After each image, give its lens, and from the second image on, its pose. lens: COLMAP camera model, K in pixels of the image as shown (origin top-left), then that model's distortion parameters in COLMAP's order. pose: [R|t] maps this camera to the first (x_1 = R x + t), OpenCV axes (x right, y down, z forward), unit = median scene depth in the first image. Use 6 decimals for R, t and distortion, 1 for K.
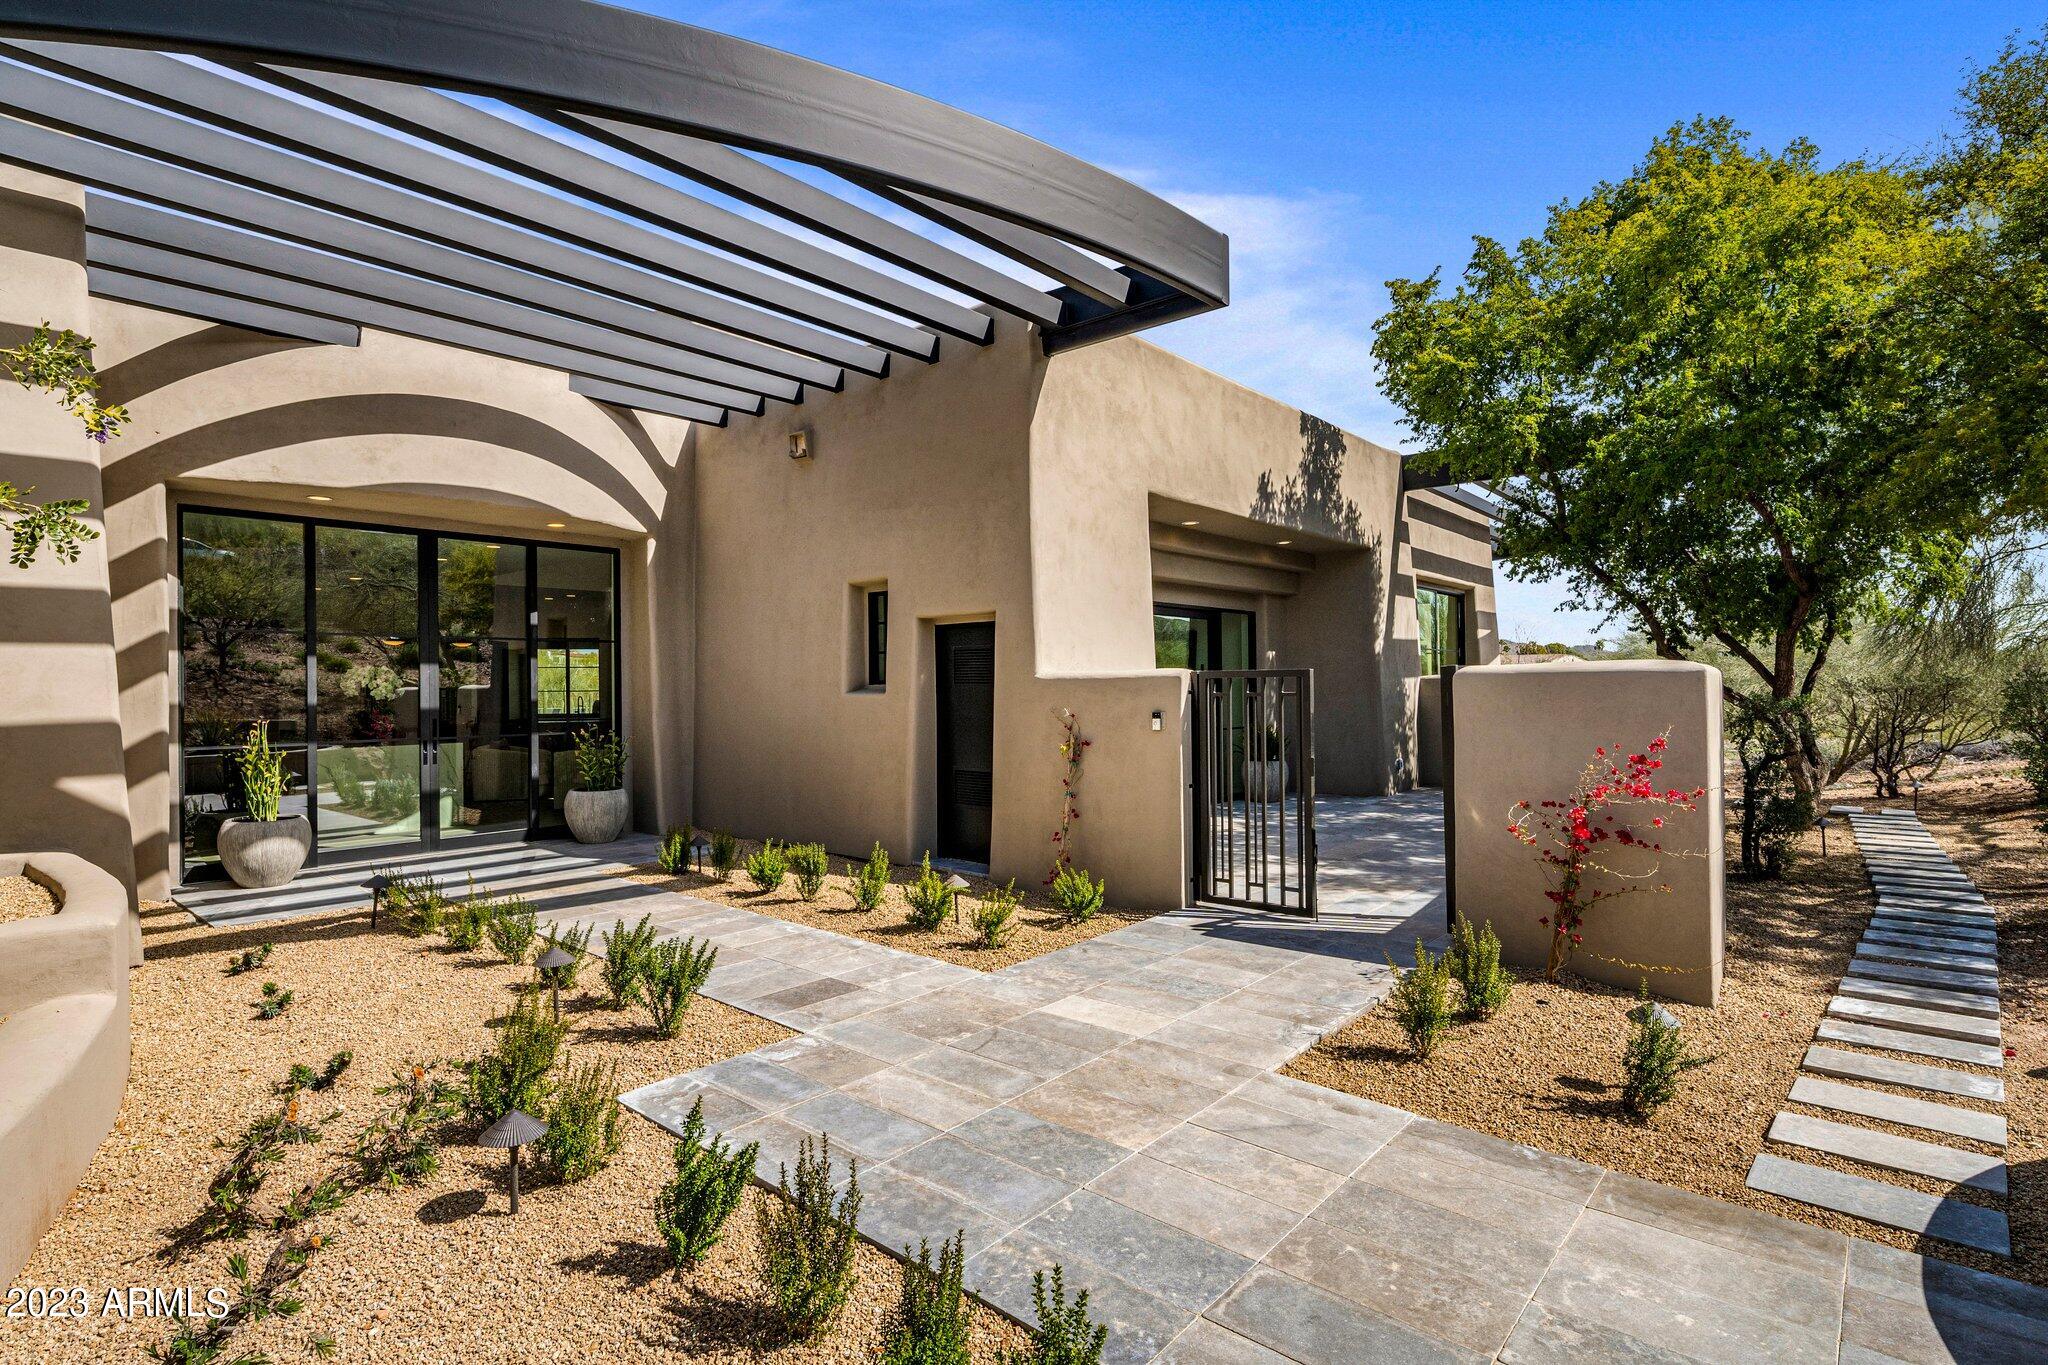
lens RADIAL K [[1023.9, 0, 1014.3], [0, 1023.9, 663.4], [0, 0, 1]] dist [0.000623, 0.000096]
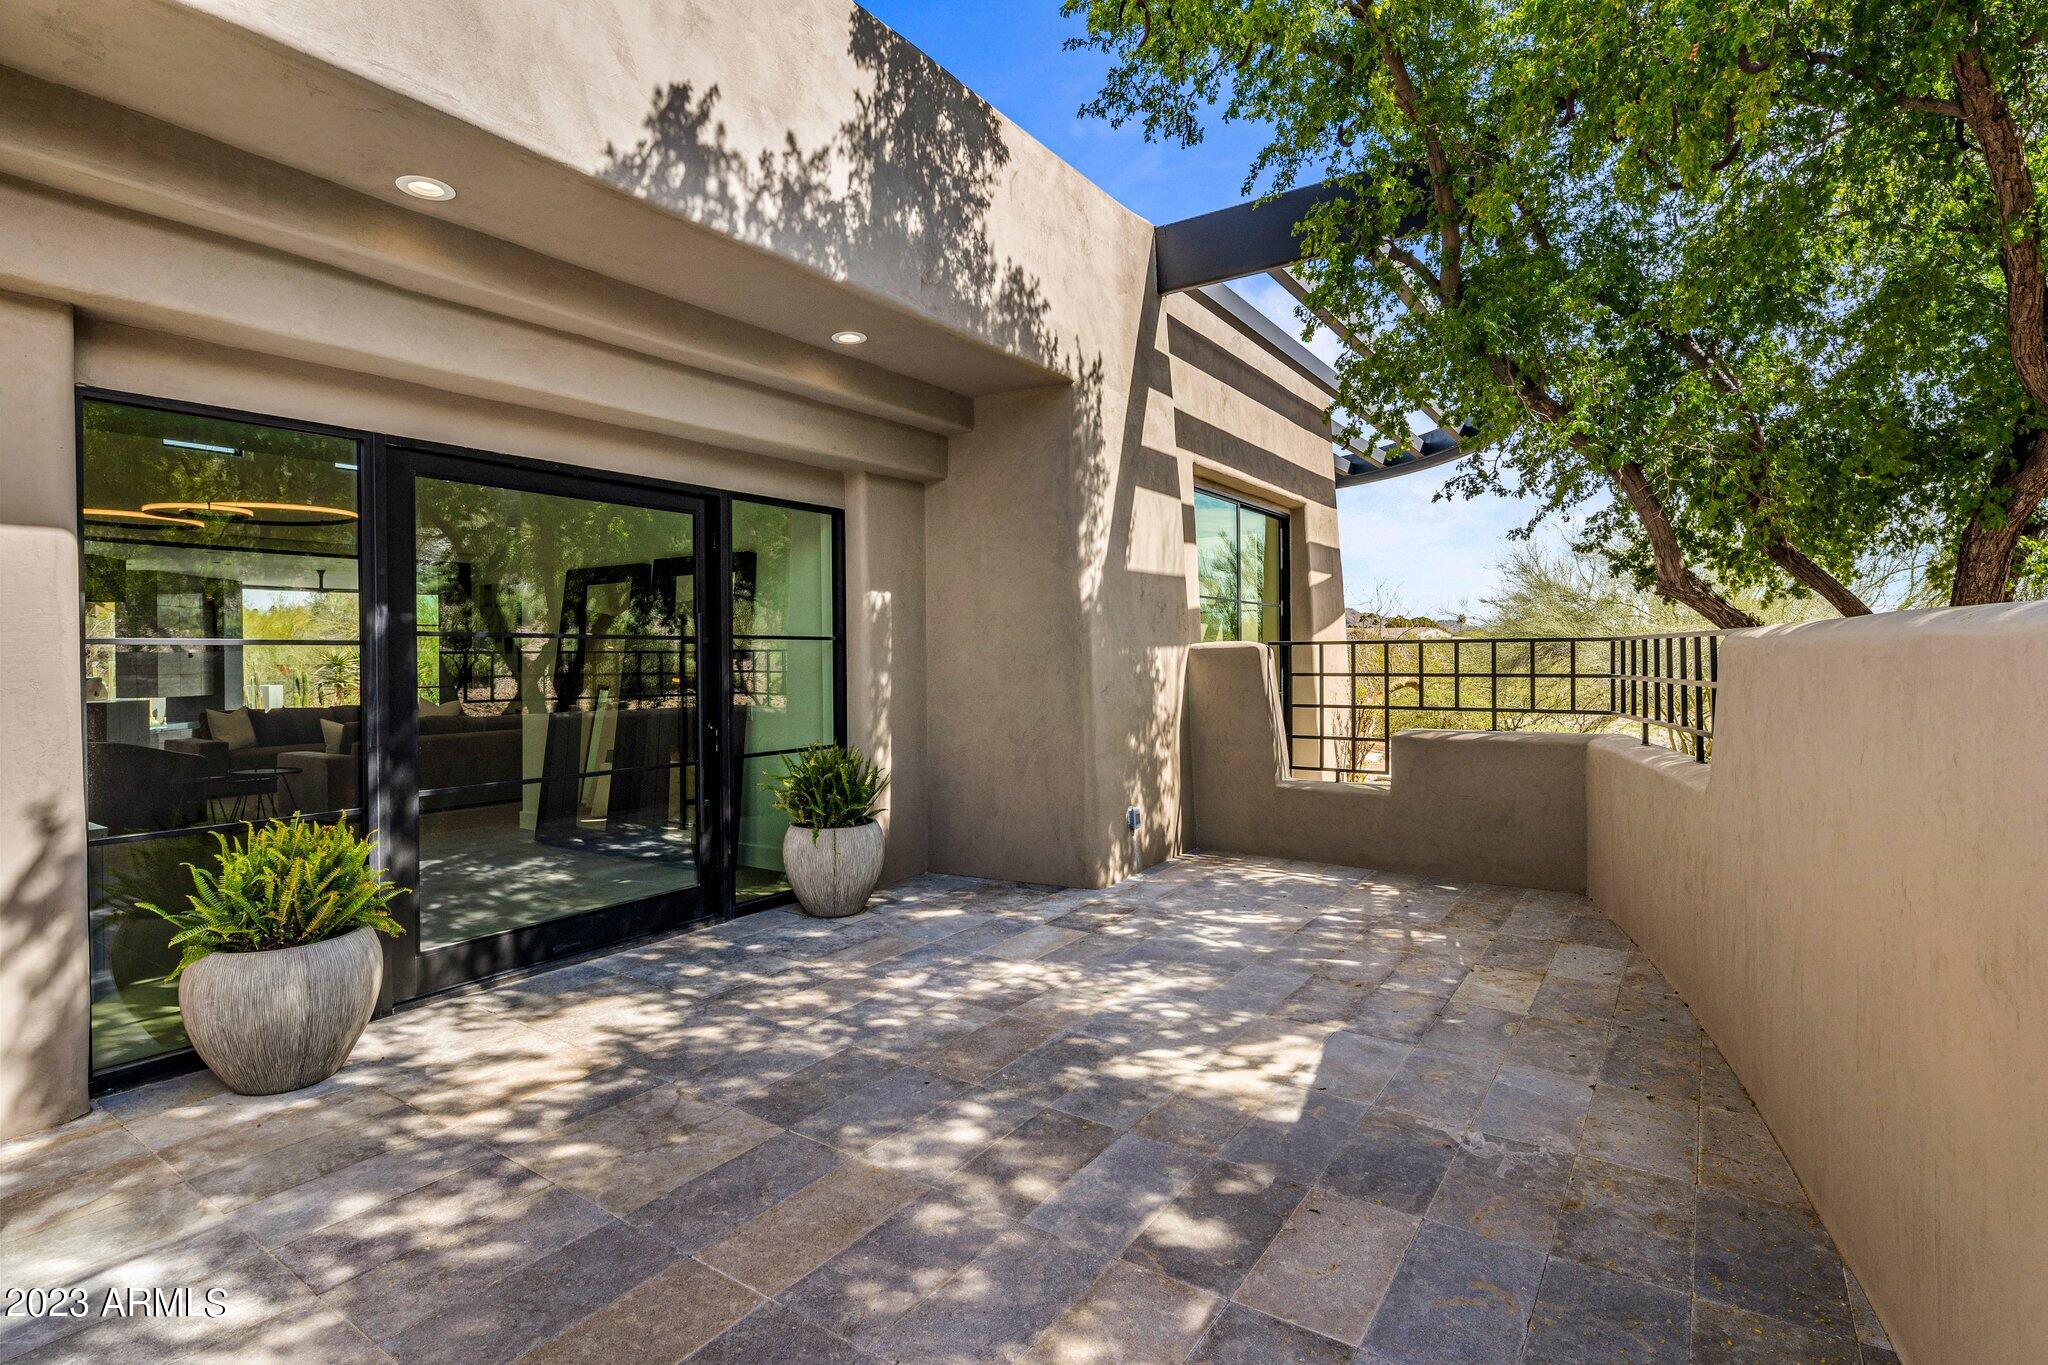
lens RADIAL K [[1010.4, 0, 1026.0], [0, 1010.4, 611.0], [0, 0, 1]] dist [-0.001910, -0.000379]
pose [[0.993521, 0.014308, 0.112741, 0.267521], [-0.012290, 0.999752, -0.018578, 0.006089], [-0.112978, 0.017072, 0.993451, 0.515244]]
